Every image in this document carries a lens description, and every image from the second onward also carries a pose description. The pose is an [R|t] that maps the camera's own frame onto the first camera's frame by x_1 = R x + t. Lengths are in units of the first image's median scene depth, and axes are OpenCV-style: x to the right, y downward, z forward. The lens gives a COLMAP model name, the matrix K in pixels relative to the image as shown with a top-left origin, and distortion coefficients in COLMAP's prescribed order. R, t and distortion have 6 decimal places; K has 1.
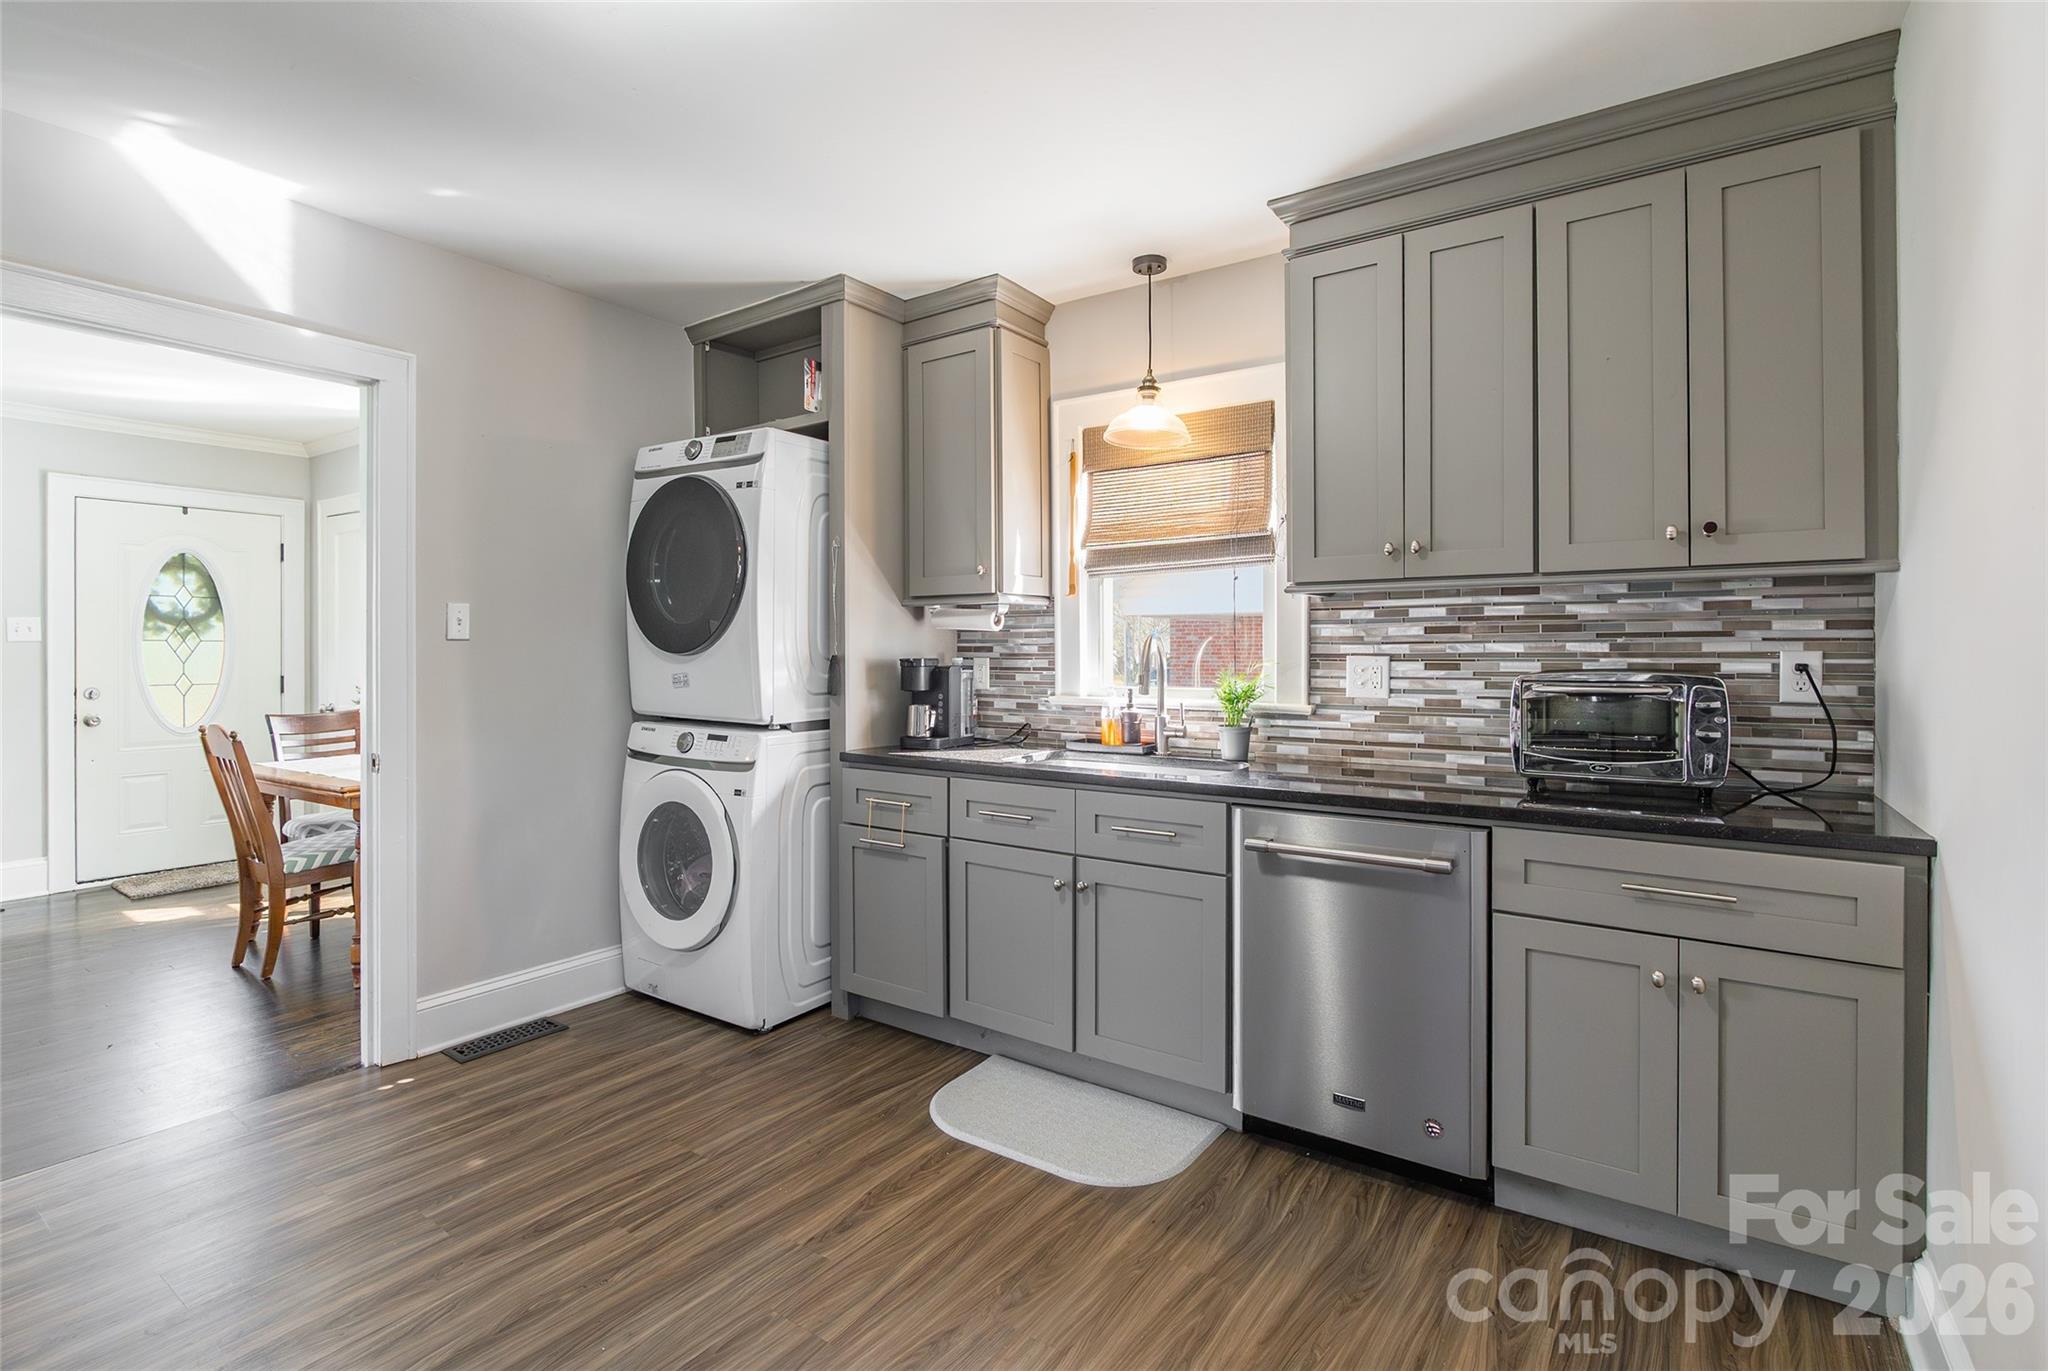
lens RADIAL K [[956.6, 0, 1026.9], [0, 956.6, 657.5], [0, 0, 1]] dist [-0.002077, -0.000623]
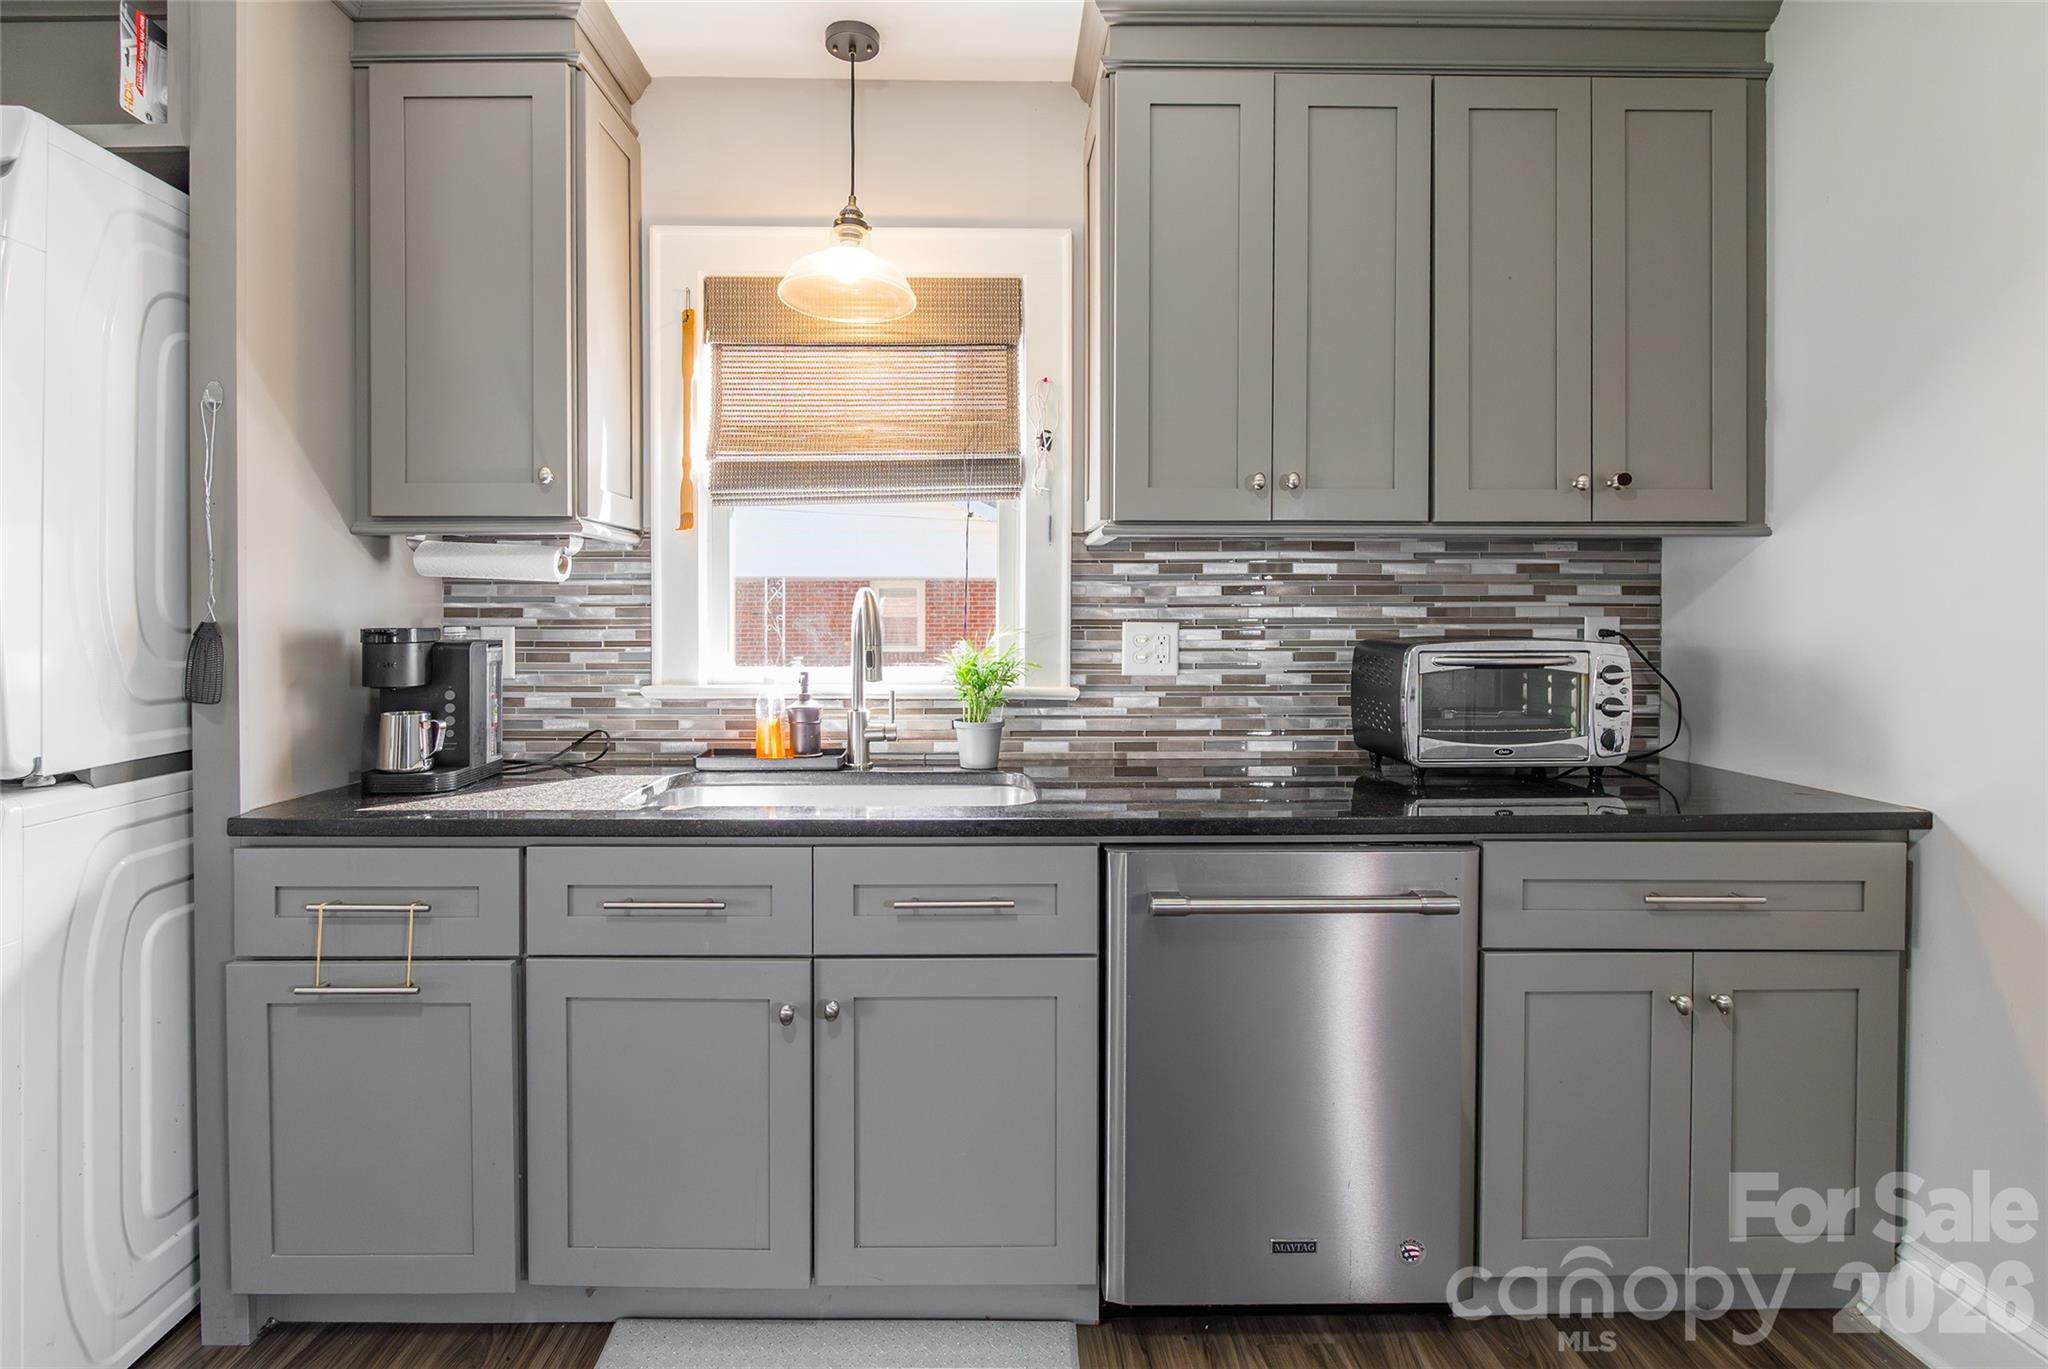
lens RADIAL K [[939.4, 0, 1021.0], [0, 939.4, 626.3], [0, 0, 1]] dist [-0.003980, -0.000827]
pose [[0.798706, -0.003876, 0.601709, -0.174873], [0.002856, 0.999992, 0.002651, -0.000658], [-0.601715, -0.000398, 0.798711, 0.402393]]
